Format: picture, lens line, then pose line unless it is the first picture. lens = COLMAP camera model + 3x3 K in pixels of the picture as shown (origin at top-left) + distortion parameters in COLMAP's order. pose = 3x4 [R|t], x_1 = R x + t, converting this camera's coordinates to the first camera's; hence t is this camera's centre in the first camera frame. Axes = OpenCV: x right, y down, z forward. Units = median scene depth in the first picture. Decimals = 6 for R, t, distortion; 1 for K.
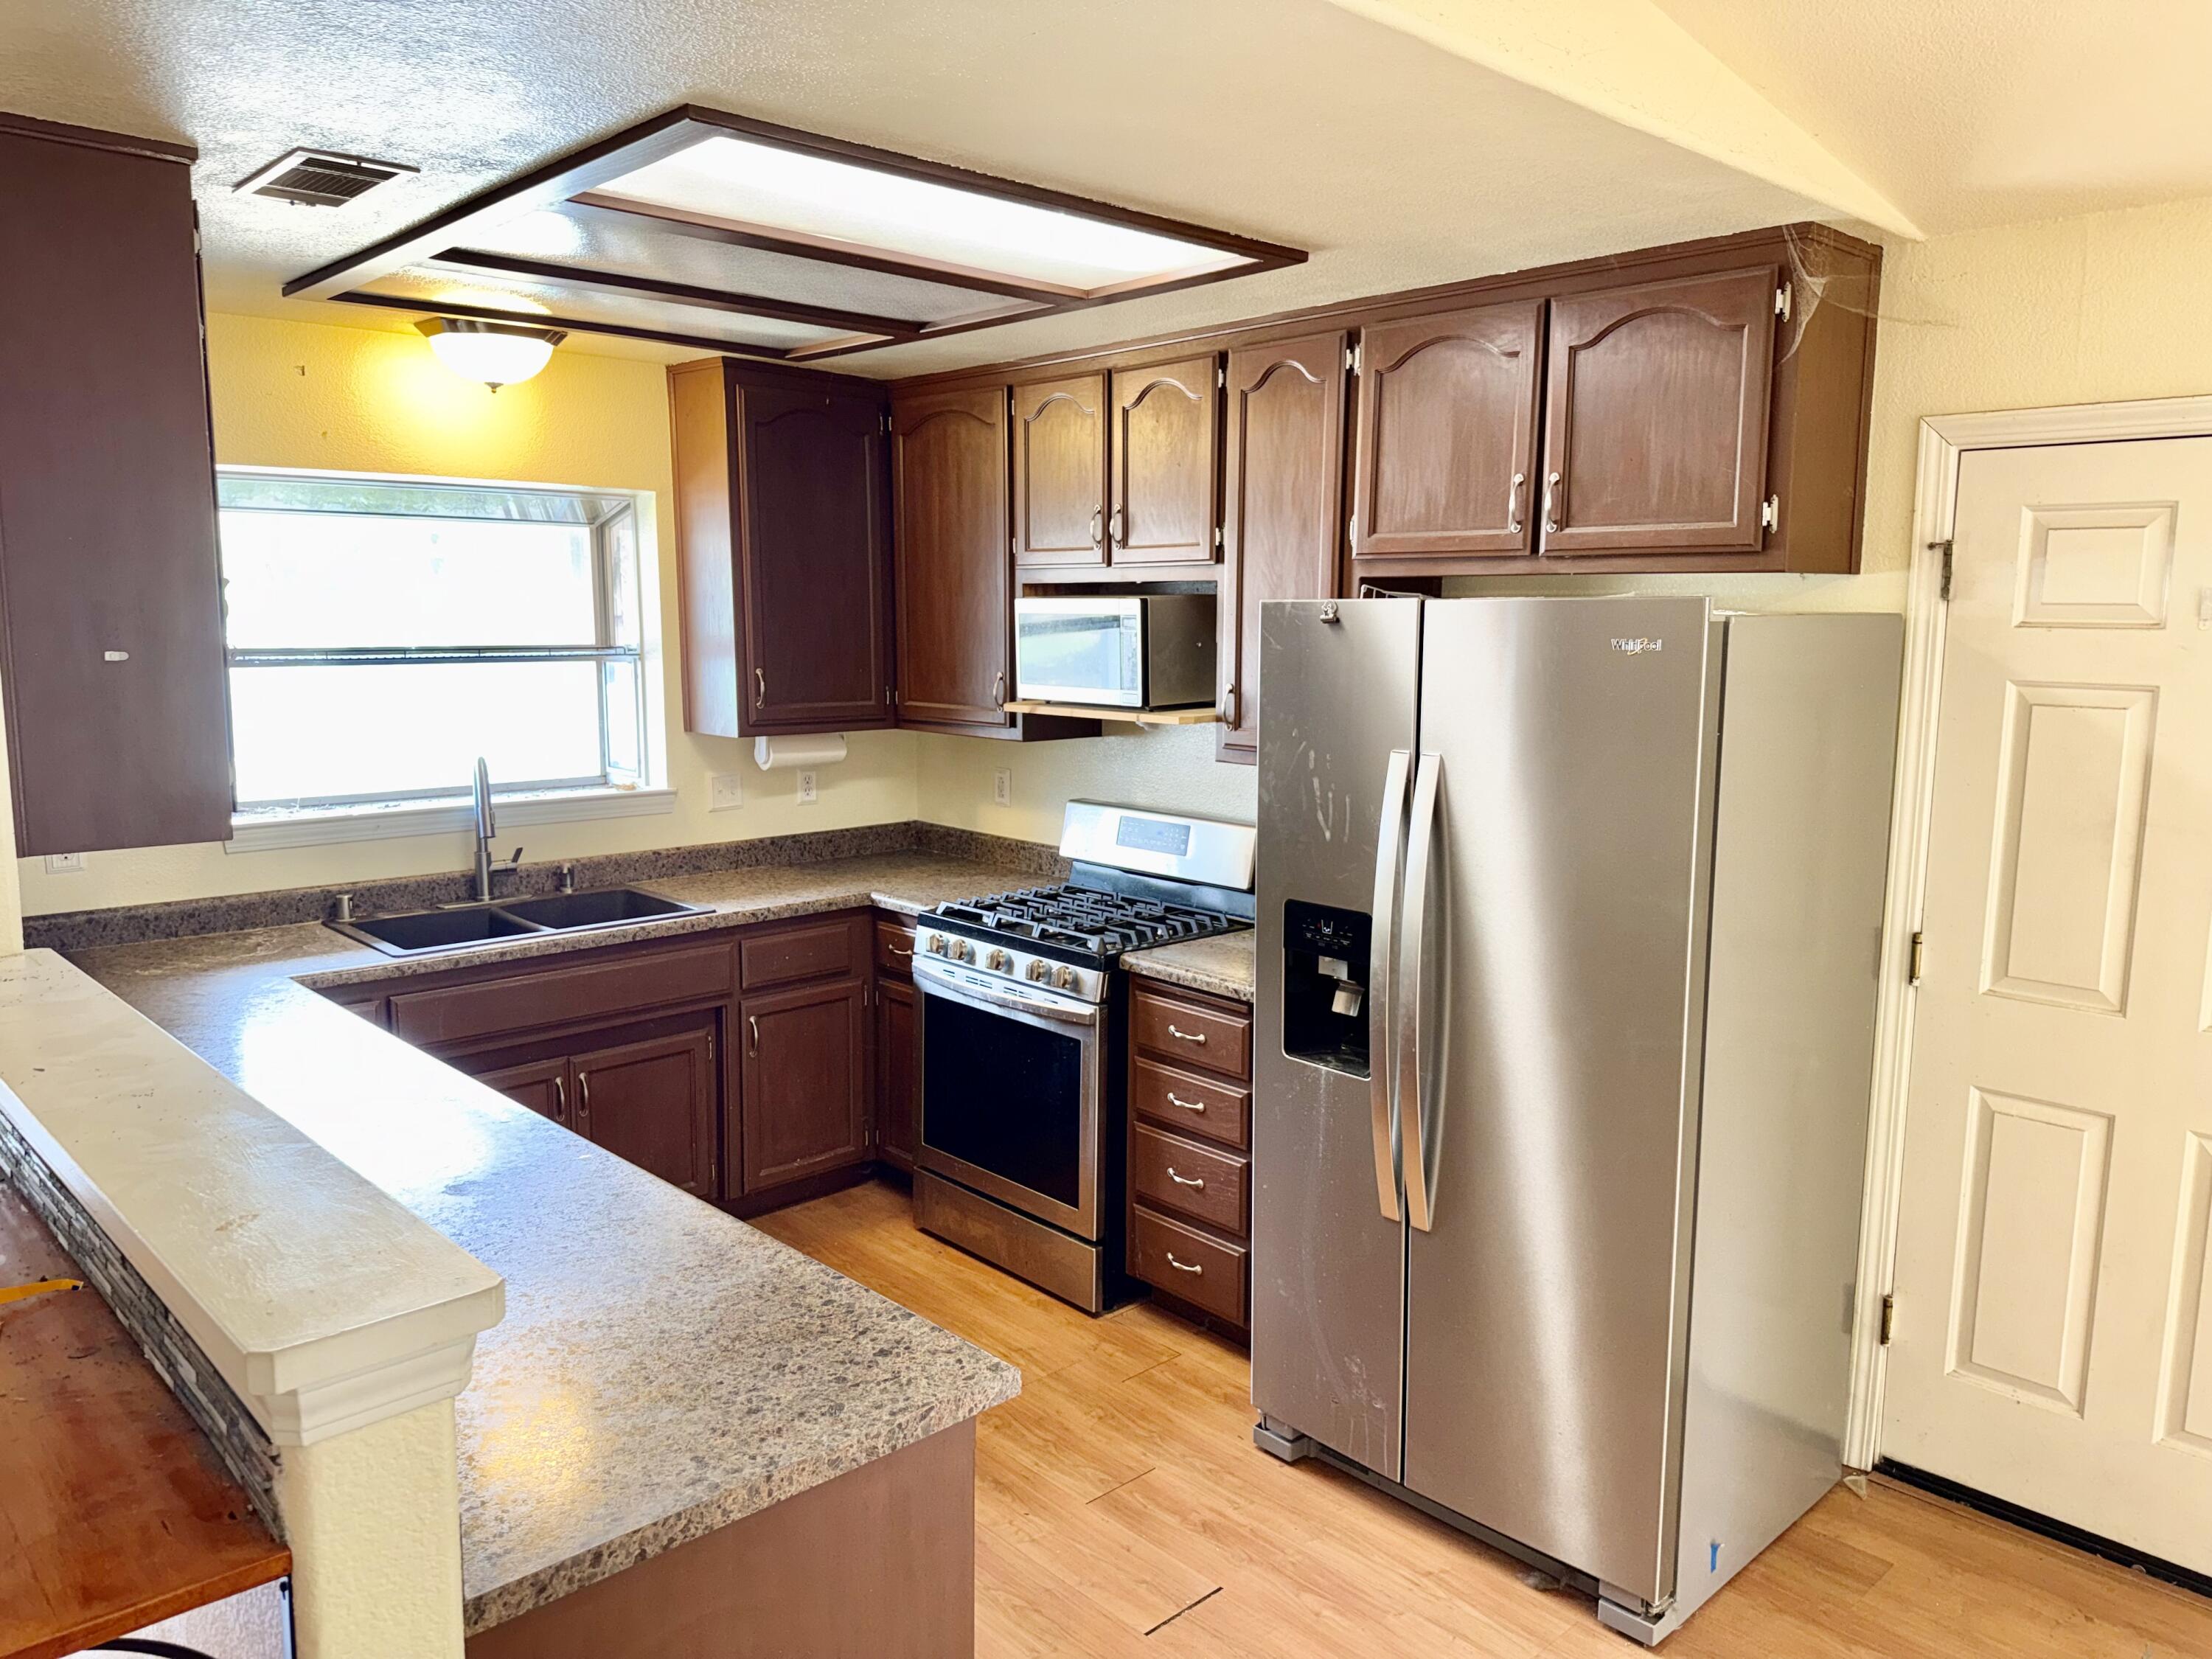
lens RADIAL K [[1557.0, 0, 1108.7], [0, 1557.0, 823.3], [0, 0, 1]] dist [0.125404, -0.221400]
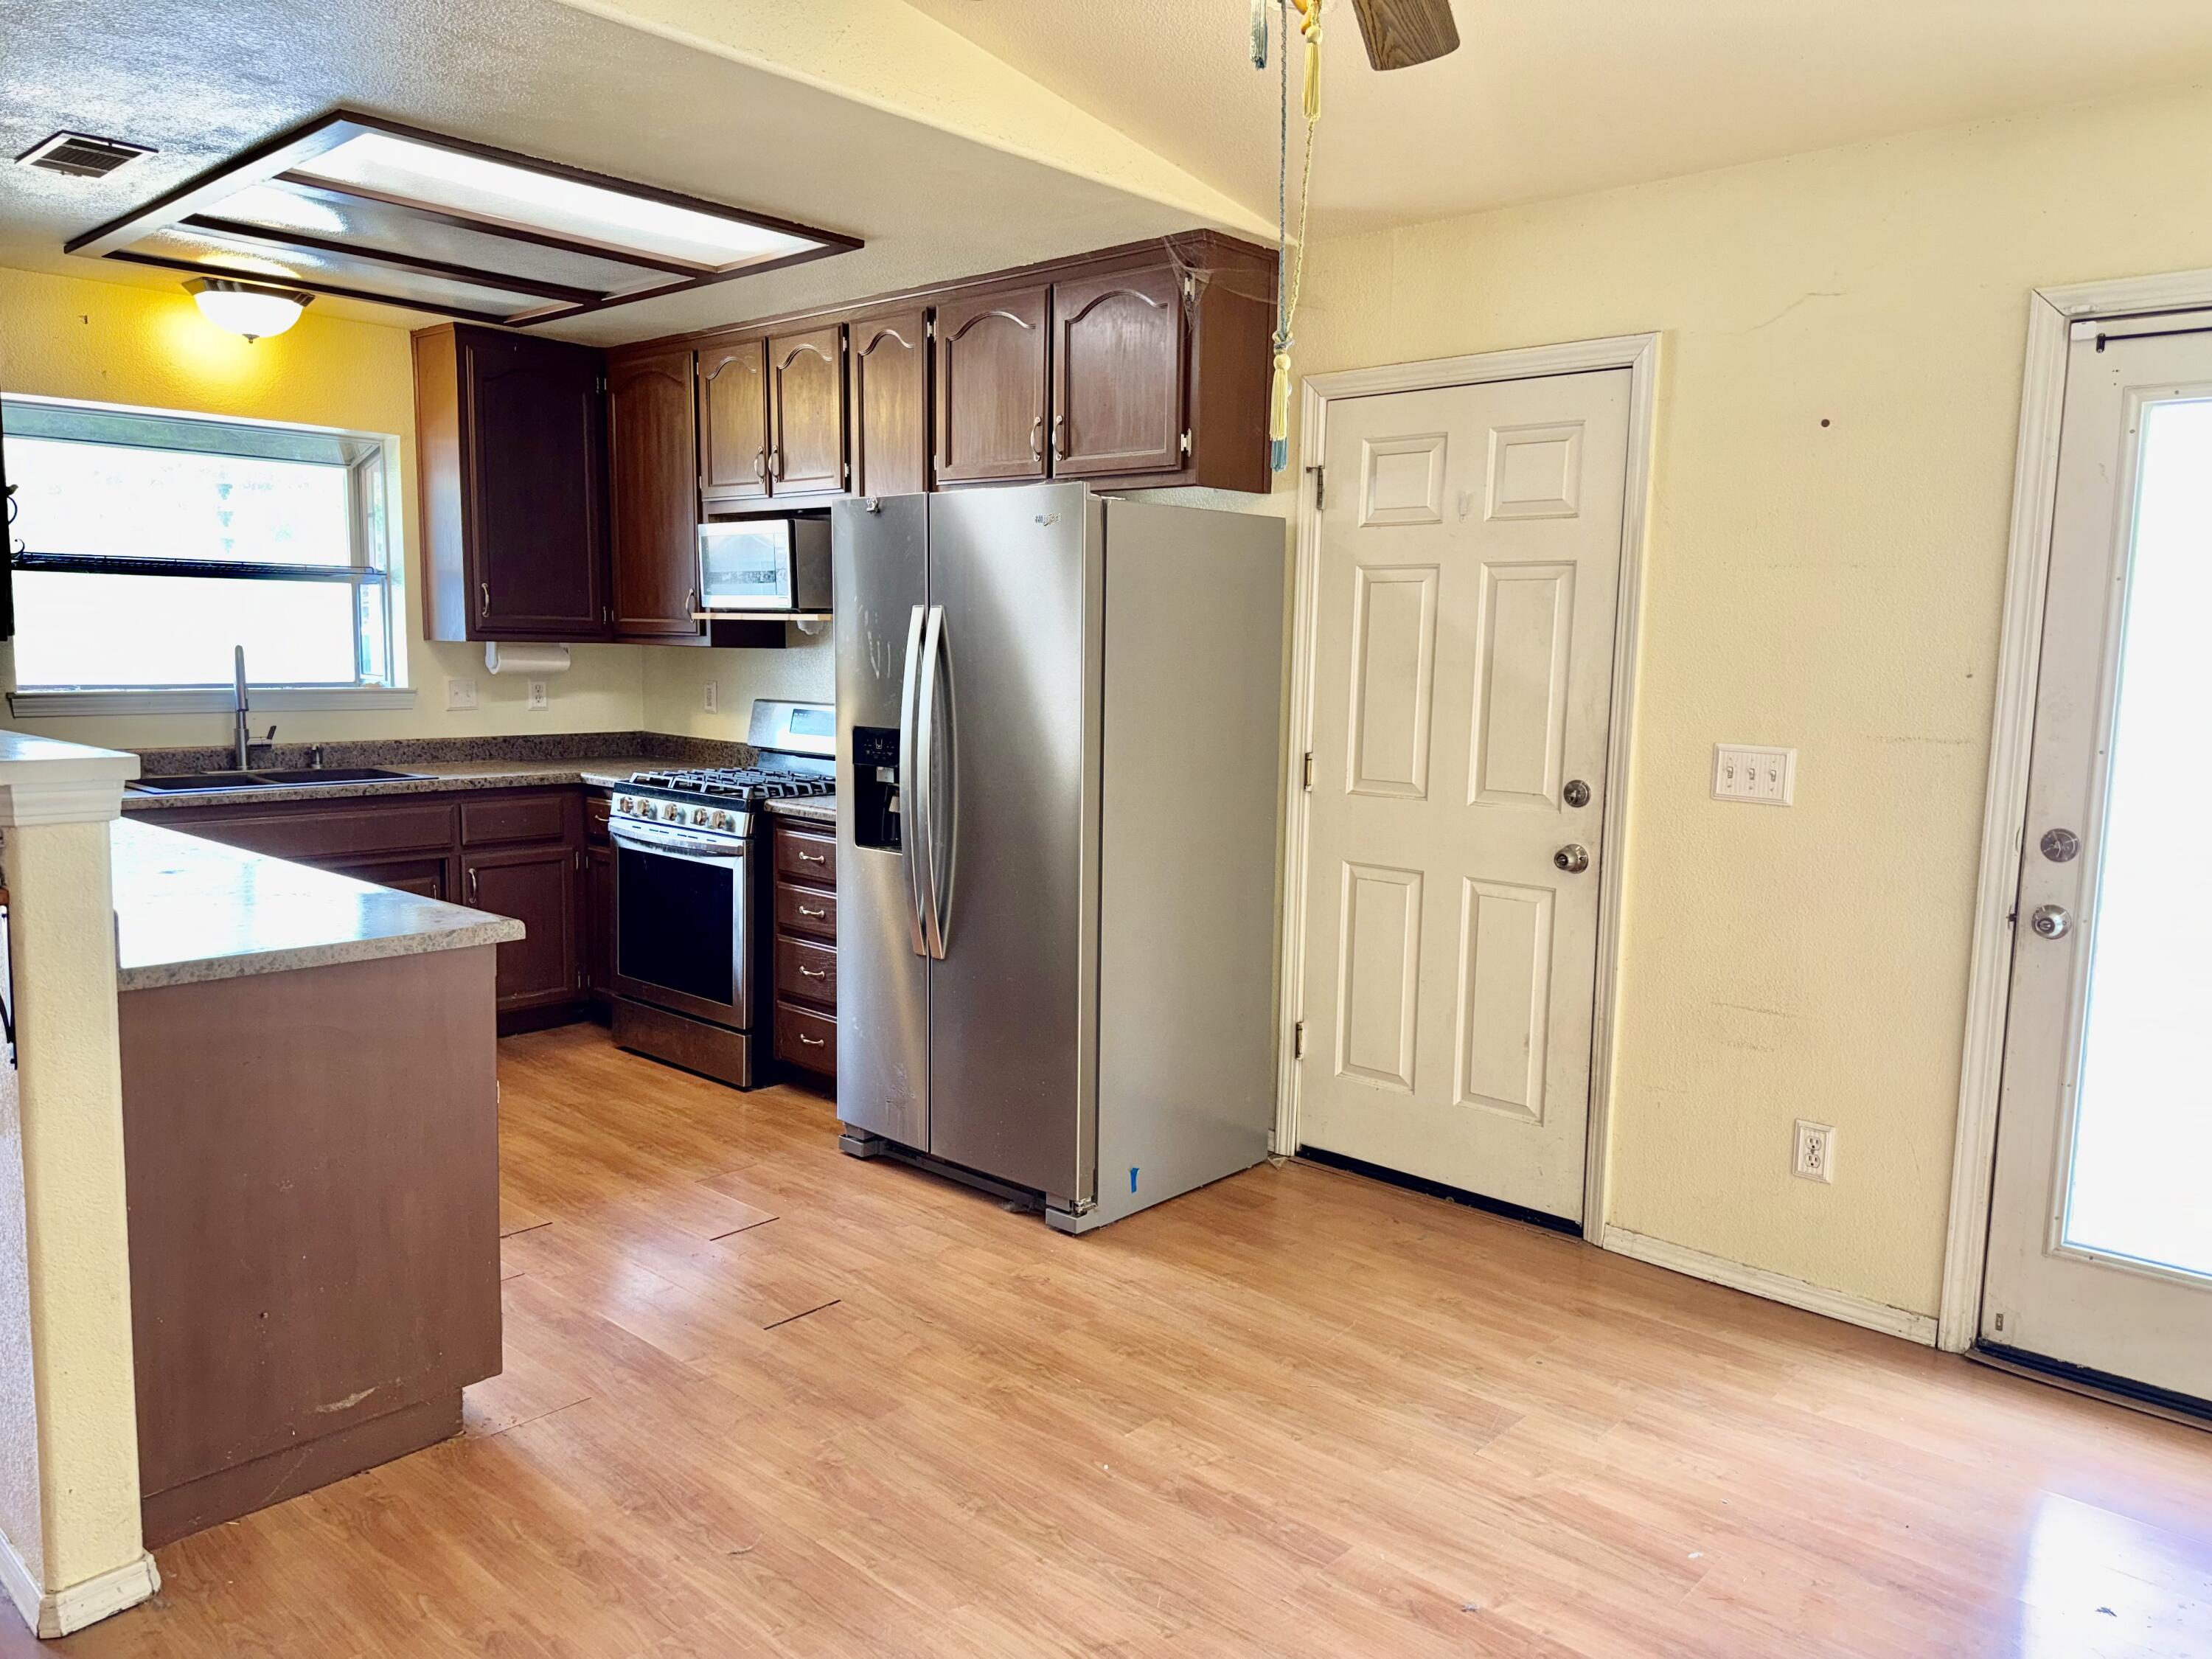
lens RADIAL K [[1571.5, 0, 1106.0], [0, 1571.5, 829.5], [0, 0, 1]] dist [0.114615, -0.138368]
pose [[0.996639, 0.002375, 0.081888, 0.168922], [-0.001160, 0.999889, -0.014876, 0.120694], [-0.081914, 0.014731, 0.996531, -0.274690]]
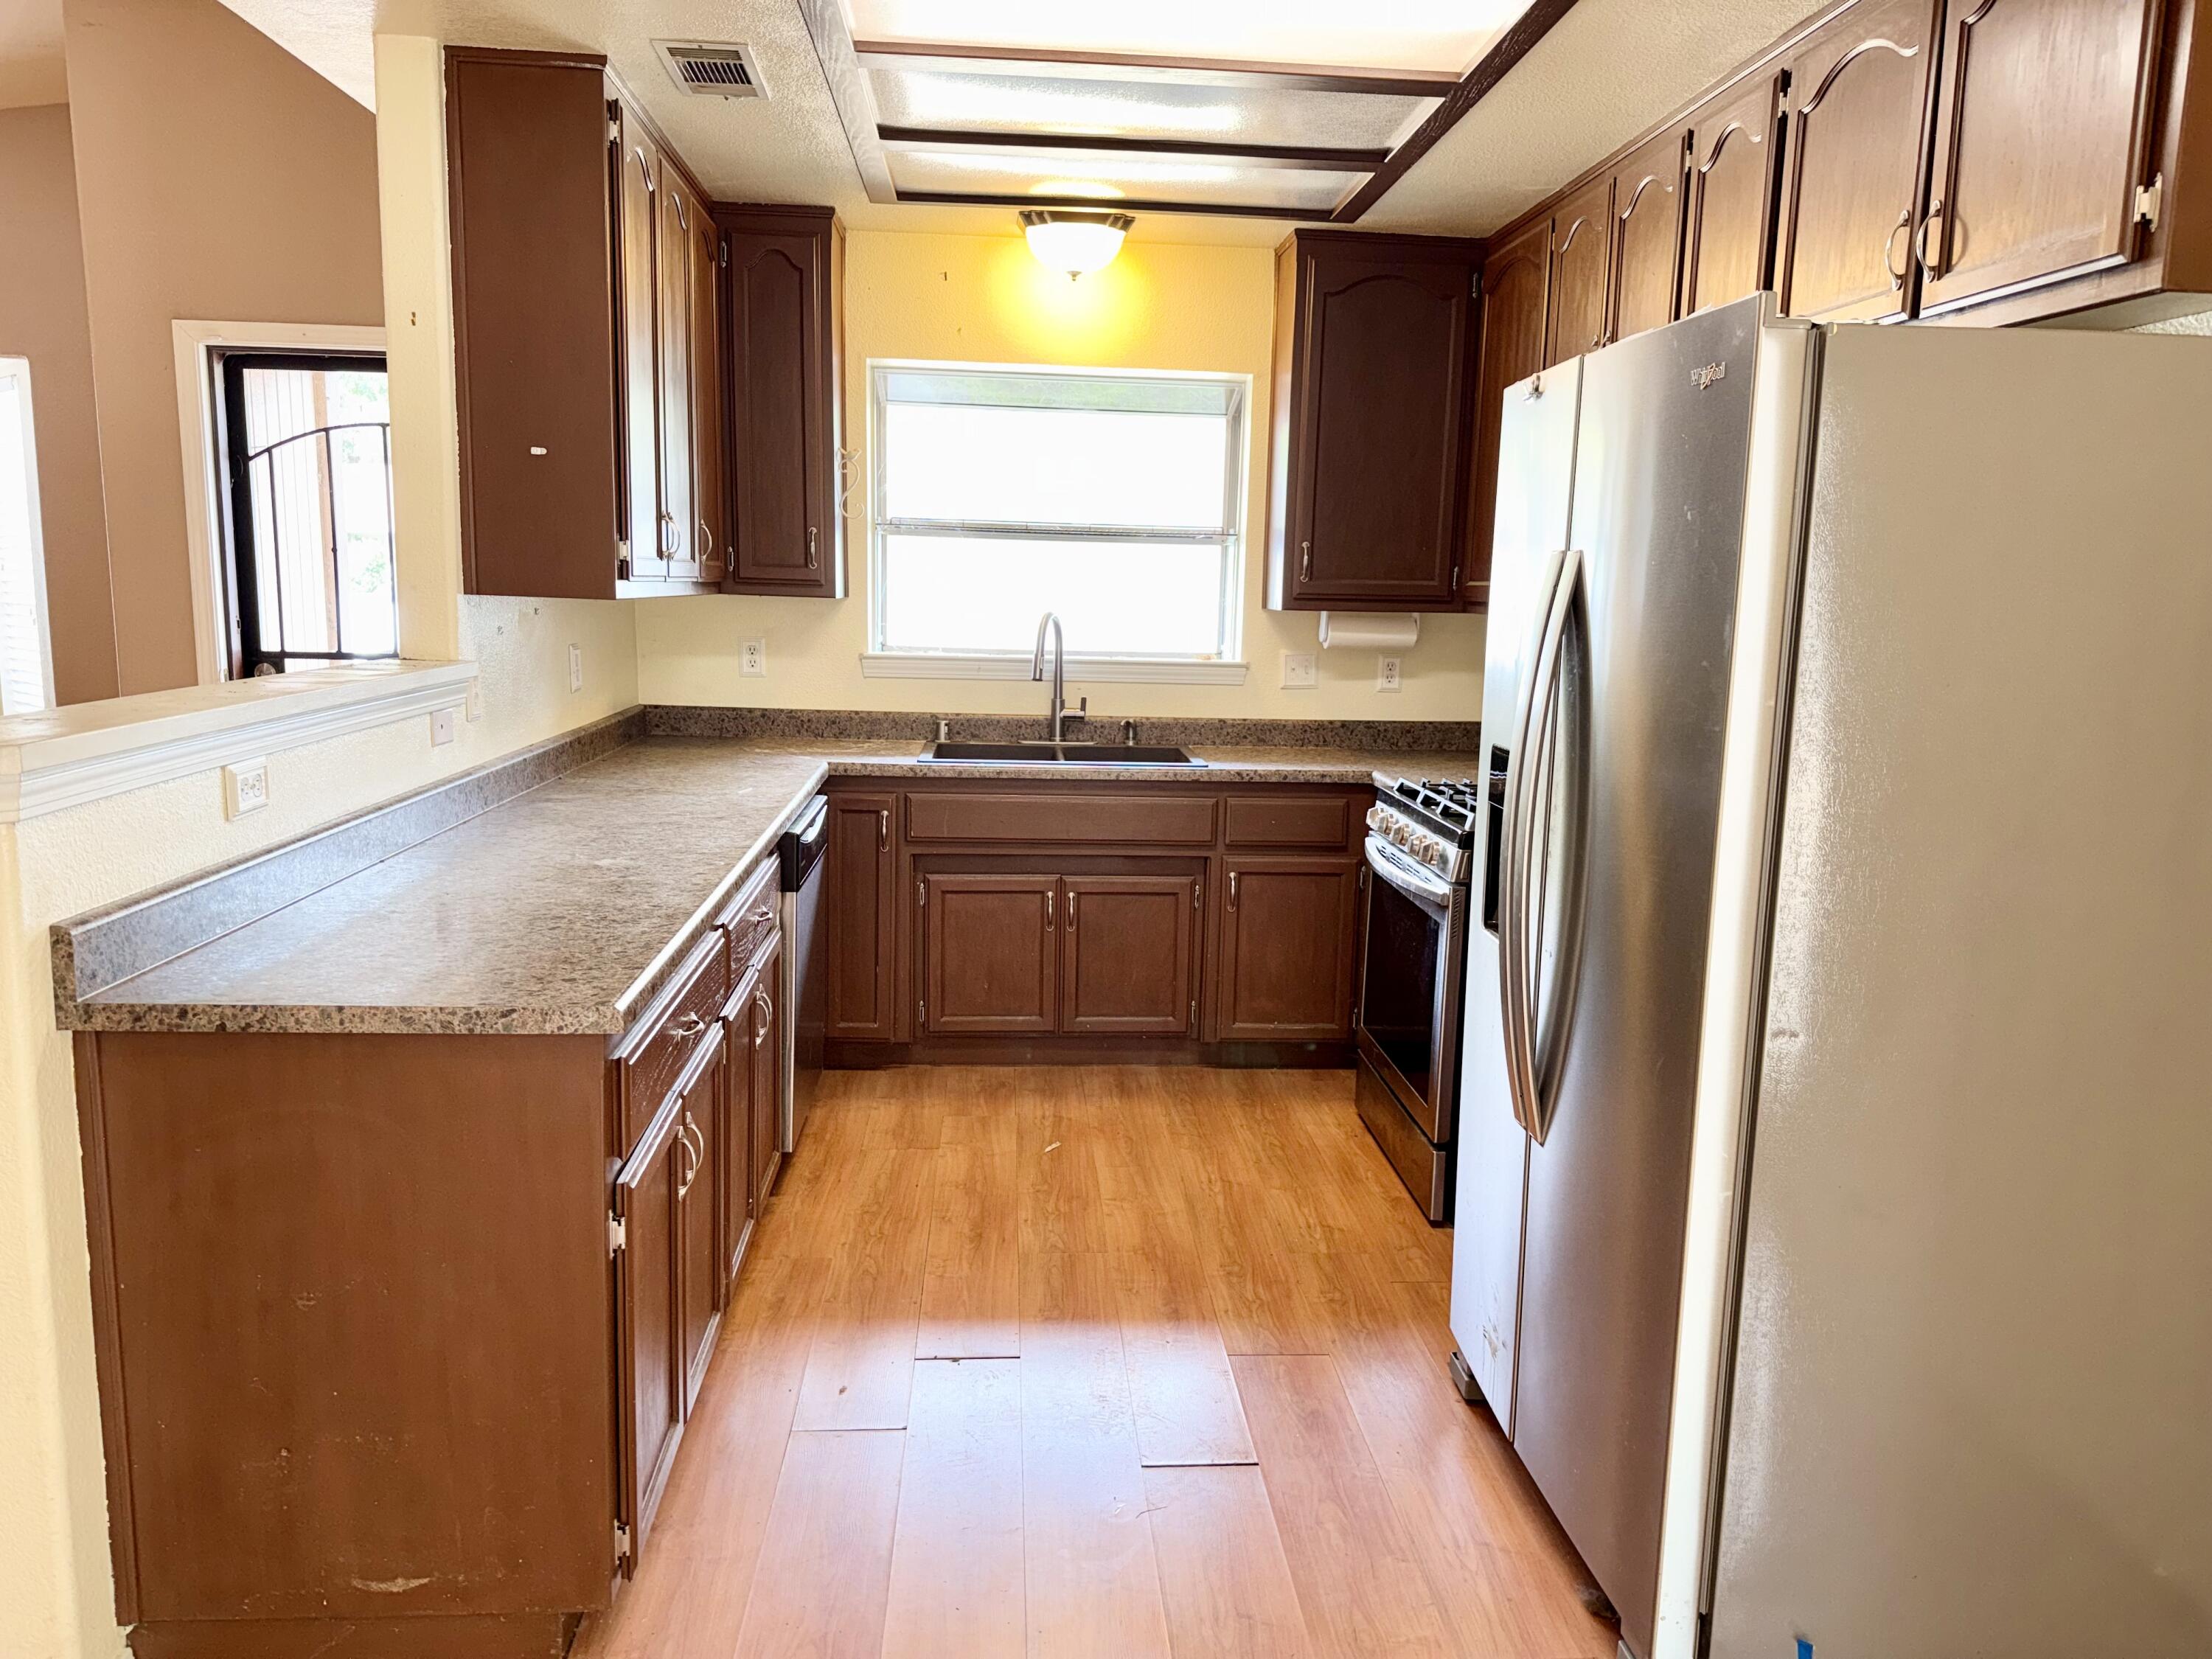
lens RADIAL K [[1550.5, 0, 1111.7], [0, 1550.5, 835.5], [0, 0, 1]] dist [0.145566, -0.222173]
pose [[0.775980, 0.117840, -0.619652, 0.376475], [-0.108163, 0.992702, 0.053333, 0.057266], [0.621414, 0.025638, 0.783063, 0.155225]]
